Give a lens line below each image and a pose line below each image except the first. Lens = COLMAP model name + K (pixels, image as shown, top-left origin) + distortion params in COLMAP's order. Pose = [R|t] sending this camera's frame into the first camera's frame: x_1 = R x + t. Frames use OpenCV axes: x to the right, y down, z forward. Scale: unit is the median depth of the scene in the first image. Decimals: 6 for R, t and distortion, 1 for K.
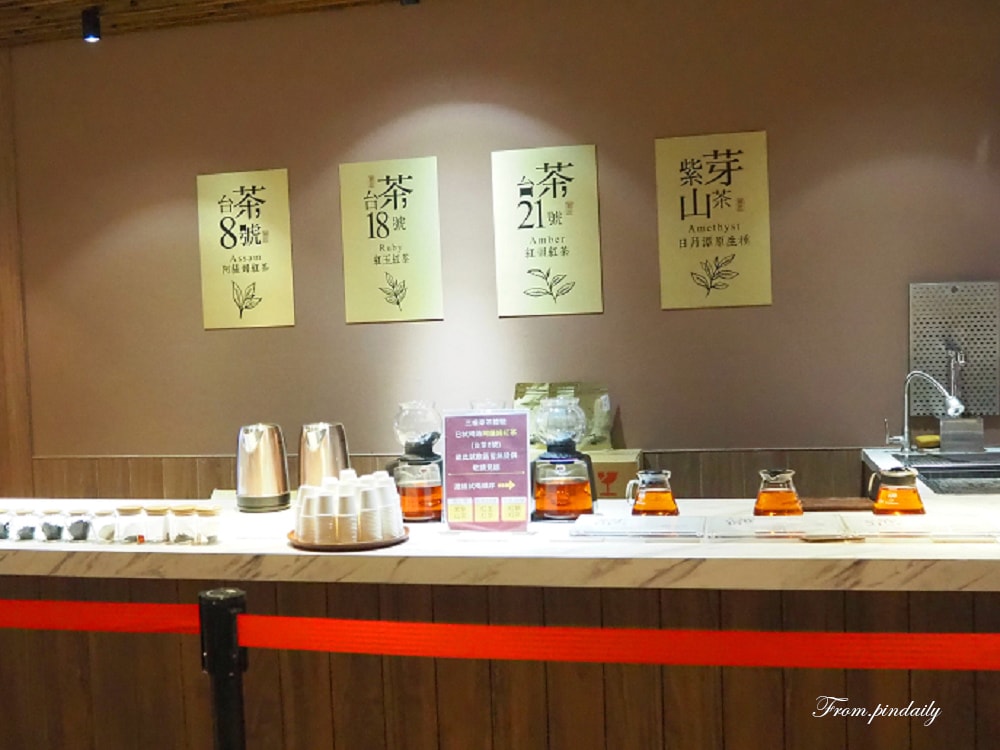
lens RADIAL K [[858.7, 0, 500.0], [0, 858.7, 375.0], [0, 0, 1]] dist [-0.012470, -0.005383]
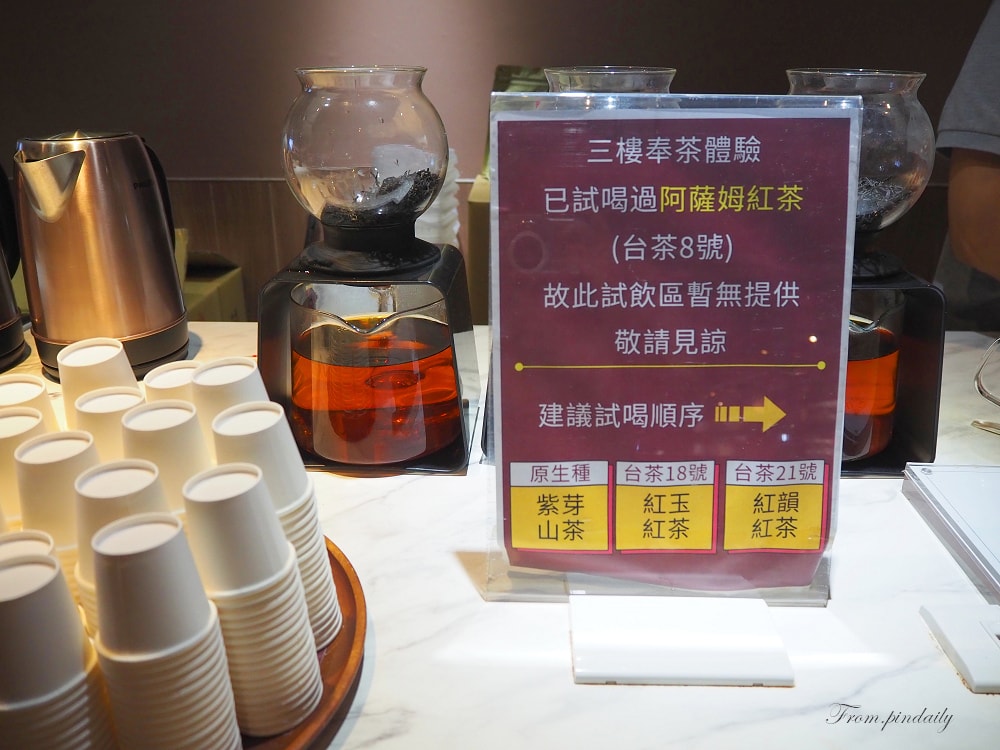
lens RADIAL K [[858.7, 0, 500.0], [0, 858.7, 375.0], [0, 0, 1]] dist [-0.012470, -0.005383]
pose [[0.994711, -0.002368, 0.102690, -0.088918], [-0.030837, 0.946732, 0.320542, 0.039793], [-0.097979, -0.322013, 0.941652, 0.768040]]
